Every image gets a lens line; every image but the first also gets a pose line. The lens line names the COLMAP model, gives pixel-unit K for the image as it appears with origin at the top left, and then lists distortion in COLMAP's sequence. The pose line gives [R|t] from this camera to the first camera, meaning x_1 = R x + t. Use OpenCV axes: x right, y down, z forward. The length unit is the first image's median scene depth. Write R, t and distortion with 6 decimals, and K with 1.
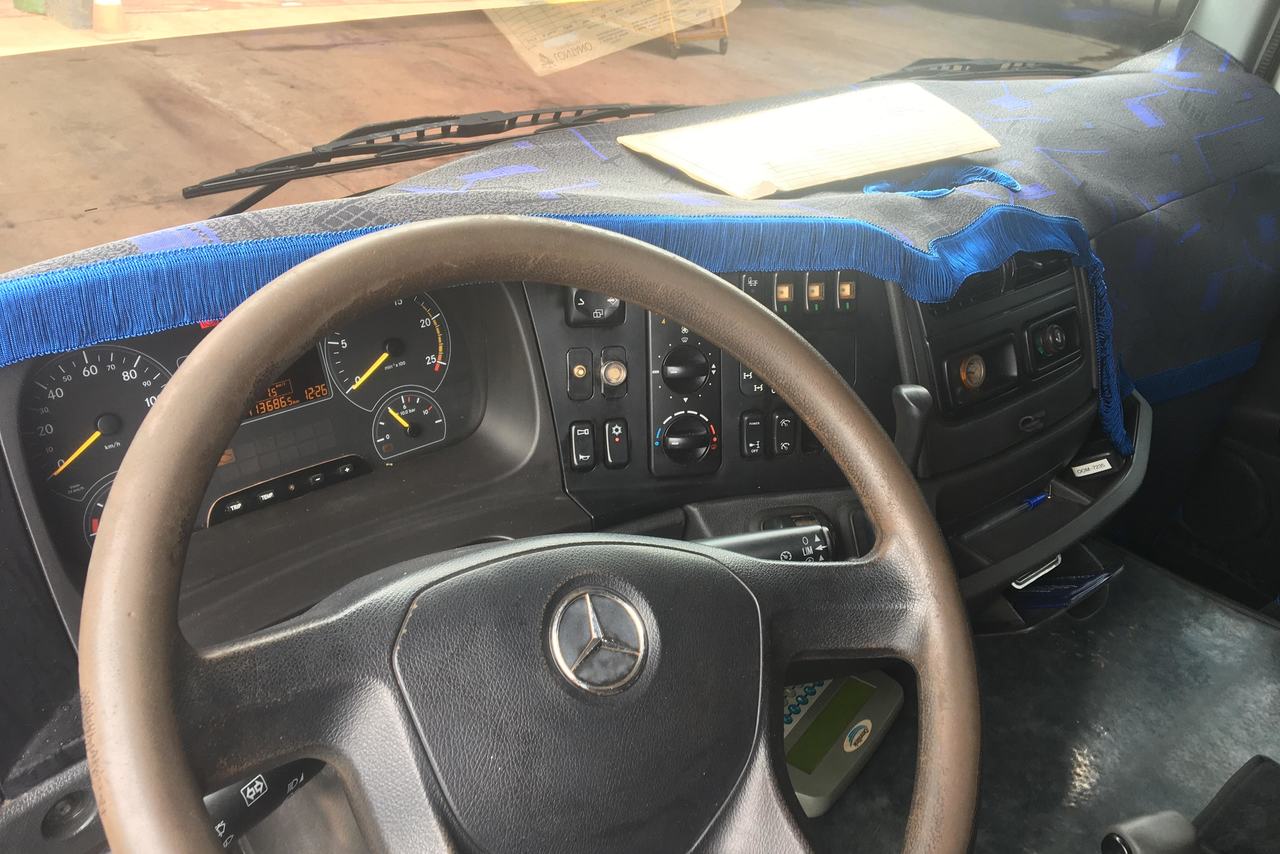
lens RADIAL K [[1076.2, 0, 640.0], [0, 1076.2, 427.0], [0, 0, 1]] dist [0.092848, -0.146609]
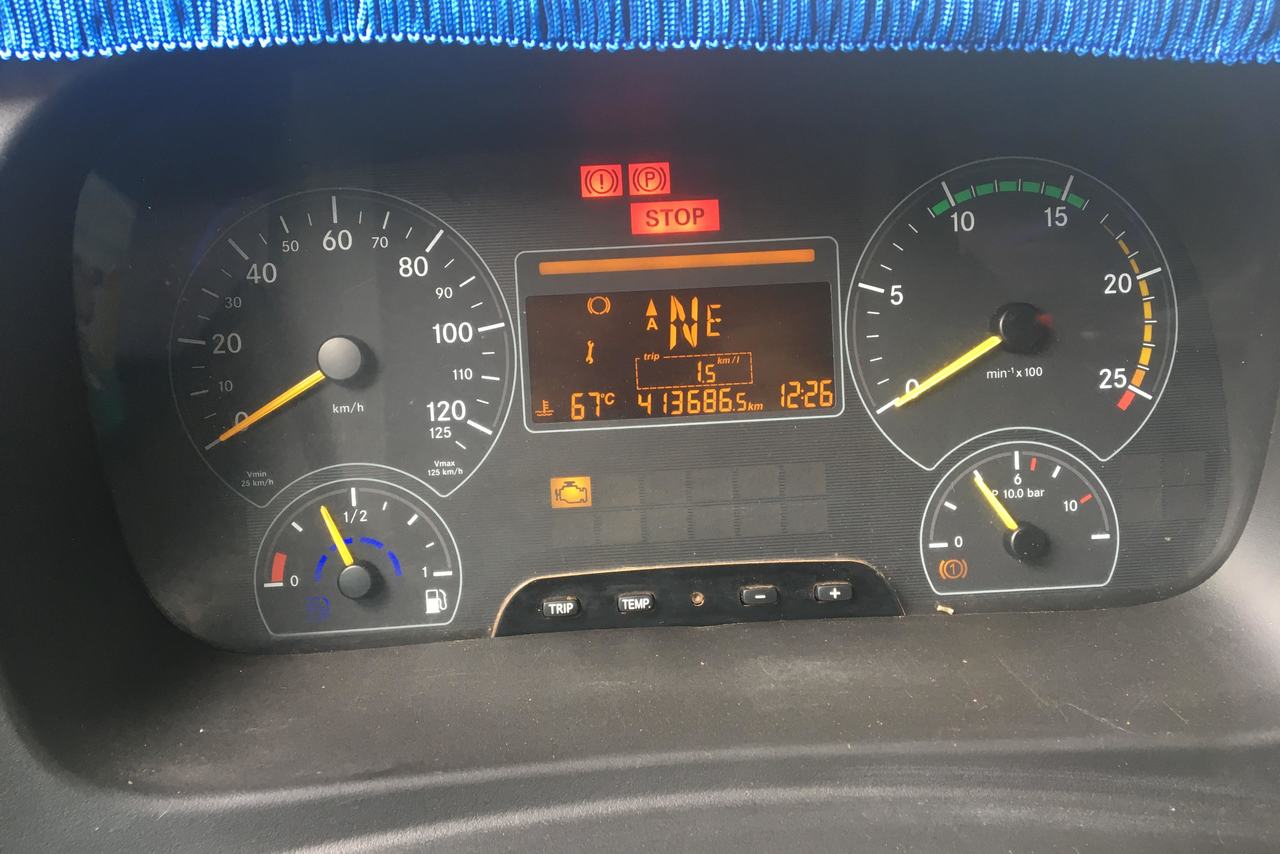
lens RADIAL K [[1076.2, 0, 640.0], [0, 1076.2, 427.0], [0, 0, 1]] dist [0.092848, -0.146609]
pose [[0.790768, 0.155221, -0.592109, -0.096377], [-0.236268, 0.969751, -0.061320, 0.021000], [0.564680, 0.188386, 0.803521, 0.615320]]
